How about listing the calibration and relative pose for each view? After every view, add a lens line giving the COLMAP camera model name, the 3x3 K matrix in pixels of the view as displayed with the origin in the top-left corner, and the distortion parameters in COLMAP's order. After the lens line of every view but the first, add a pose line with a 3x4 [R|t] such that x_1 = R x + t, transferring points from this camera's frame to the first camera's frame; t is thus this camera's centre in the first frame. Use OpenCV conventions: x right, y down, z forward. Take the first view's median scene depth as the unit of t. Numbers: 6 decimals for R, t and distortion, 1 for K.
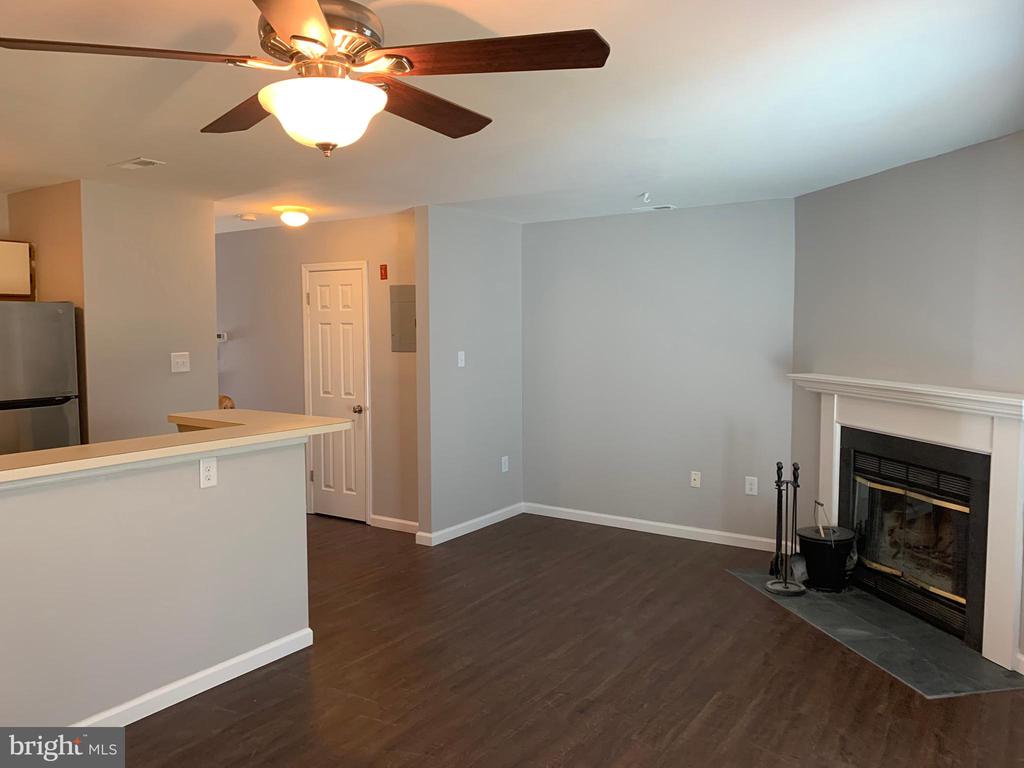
lens RADIAL K [[787.5, 0, 514.7], [0, 787.5, 387.3], [0, 0, 1]] dist [0.017043, -0.009658]
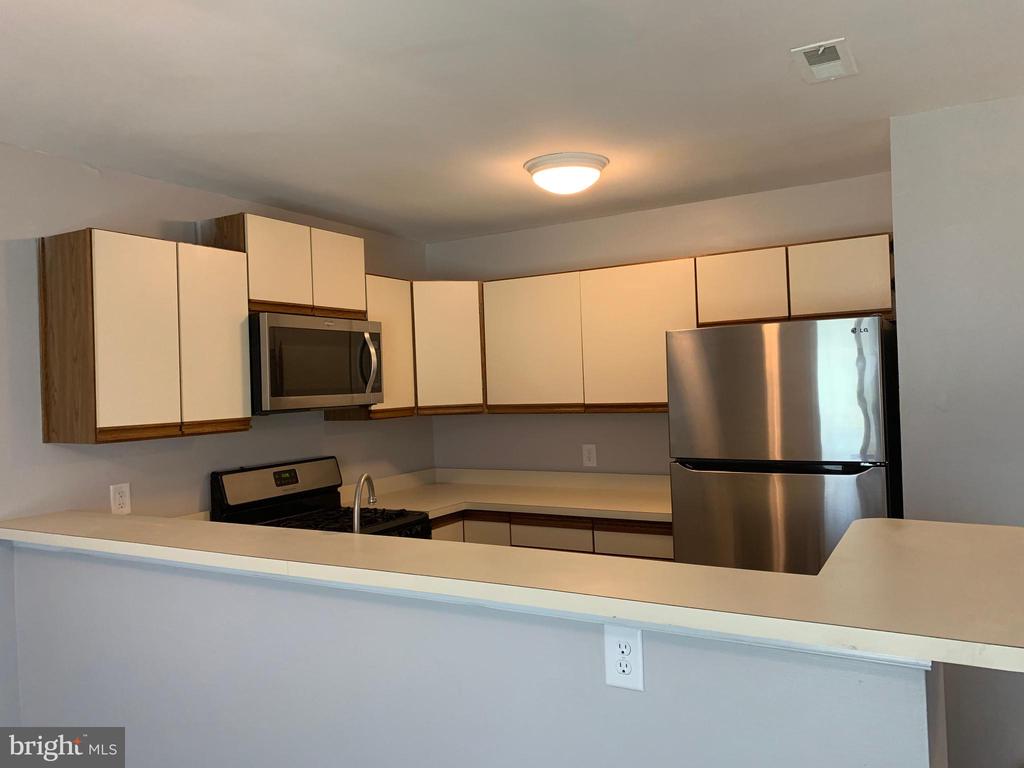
lens RADIAL K [[787.5, 0, 518.8], [0, 787.5, 383.6], [0, 0, 1]] dist [0.017043, -0.009658]
pose [[0.060430, 0.000133, -0.998172, 0.073808], [-0.041836, 0.999122, -0.002400, -0.046601], [0.997295, 0.041905, 0.060383, 0.773171]]
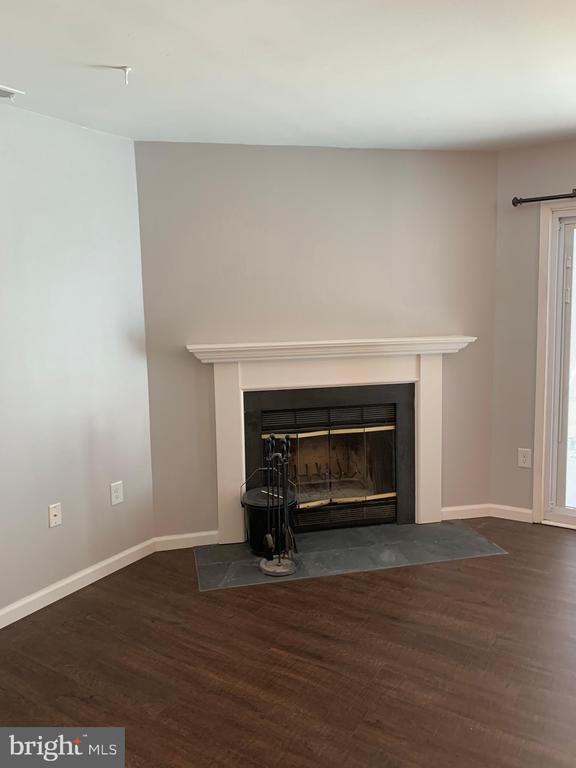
lens RADIAL K [[590.6, 0, 285.9], [0, 590.6, 383.1], [0, 0, 1]] dist [0.017043, -0.009658]
pose [[-0.017827, -0.131386, 0.991171, -0.407485], [0.095173, 0.986604, 0.132493, -0.069338], [-0.995301, 0.096695, -0.005084, 1.173715]]
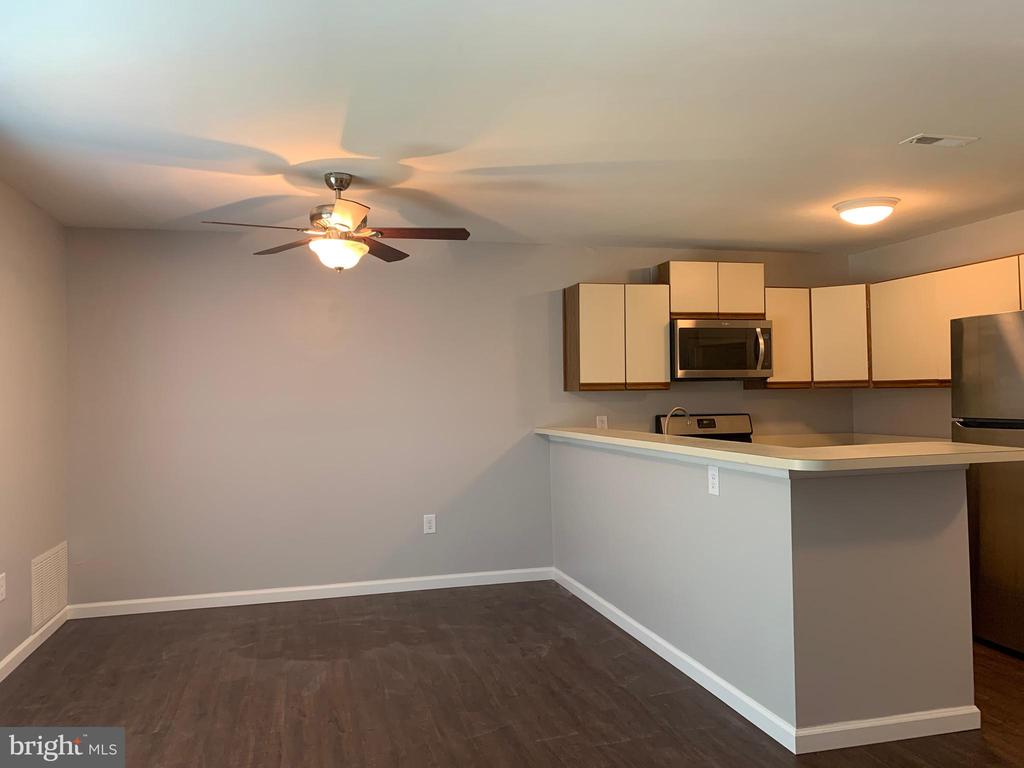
lens RADIAL K [[787.5, 0, 485.4], [0, 787.5, 377.8], [0, 0, 1]] dist [0.017043, -0.009658]
pose [[-0.679360, -0.004015, -0.733795, 0.487715], [-0.039600, 0.998728, 0.031198, -0.039502], [0.732736, 0.050253, -0.678655, 1.264819]]
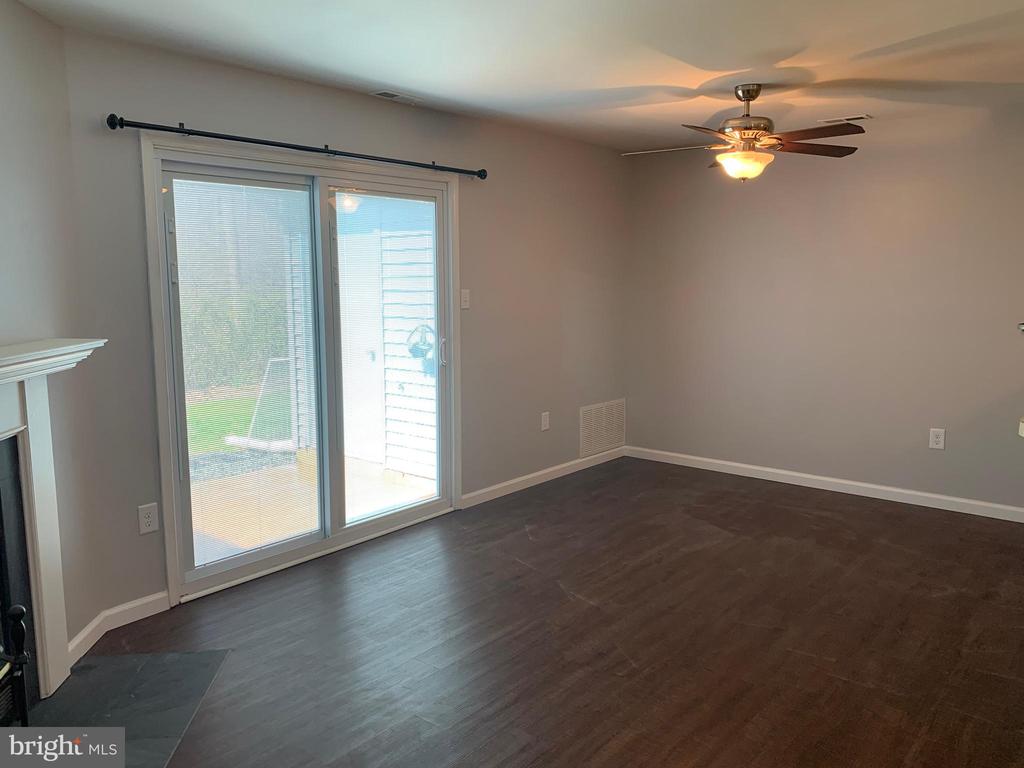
lens RADIAL K [[787.5, 0, 509.8], [0, 787.5, 381.4], [0, 0, 1]] dist [0.017043, -0.009658]
pose [[-0.991750, -0.012461, 0.127577, 0.063244], [0.015040, 0.977078, 0.212349, -0.102482], [-0.127299, 0.212516, -0.968830, 1.552797]]
